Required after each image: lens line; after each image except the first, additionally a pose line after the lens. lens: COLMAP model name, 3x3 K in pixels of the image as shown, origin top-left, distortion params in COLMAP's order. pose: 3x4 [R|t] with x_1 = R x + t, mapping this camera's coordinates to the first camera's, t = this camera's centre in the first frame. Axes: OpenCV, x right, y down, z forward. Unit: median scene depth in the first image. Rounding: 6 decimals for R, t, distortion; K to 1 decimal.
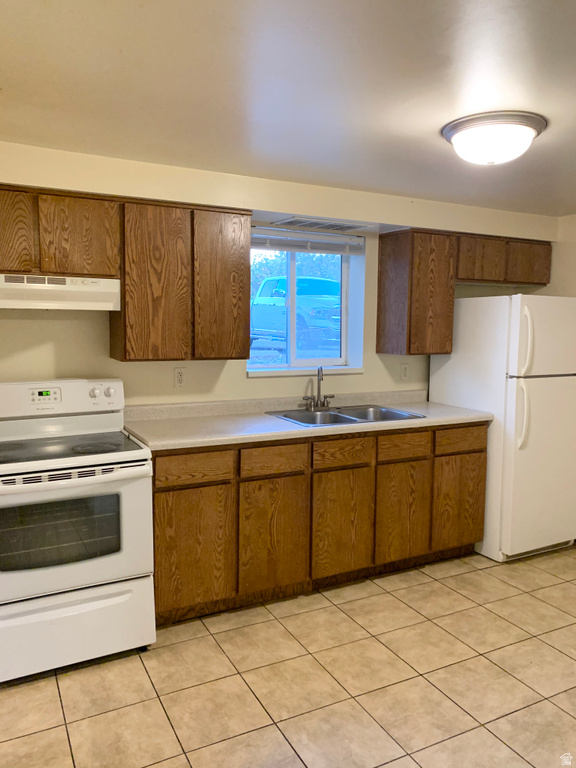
lens RADIAL K [[587.0, 0, 288.0], [0, 587.0, 384.0], [0, 0, 1]] dist [0.006925, -0.003255]
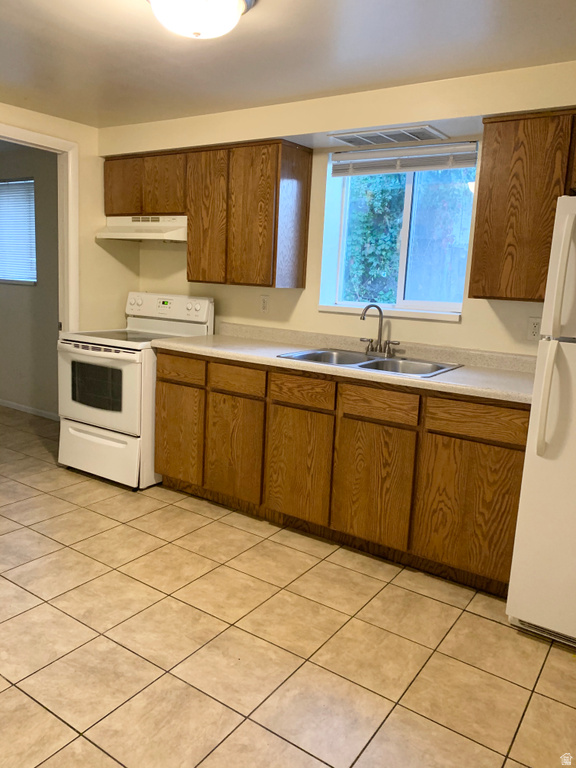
lens RADIAL K [[587.0, 0, 288.0], [0, 587.0, 384.0], [0, 0, 1]] dist [0.006925, -0.003255]
pose [[0.474290, 0.175213, -0.862757, 0.910417], [-0.128834, 0.983258, 0.128860, -0.010481], [0.870891, 0.050036, 0.488923, 0.543958]]
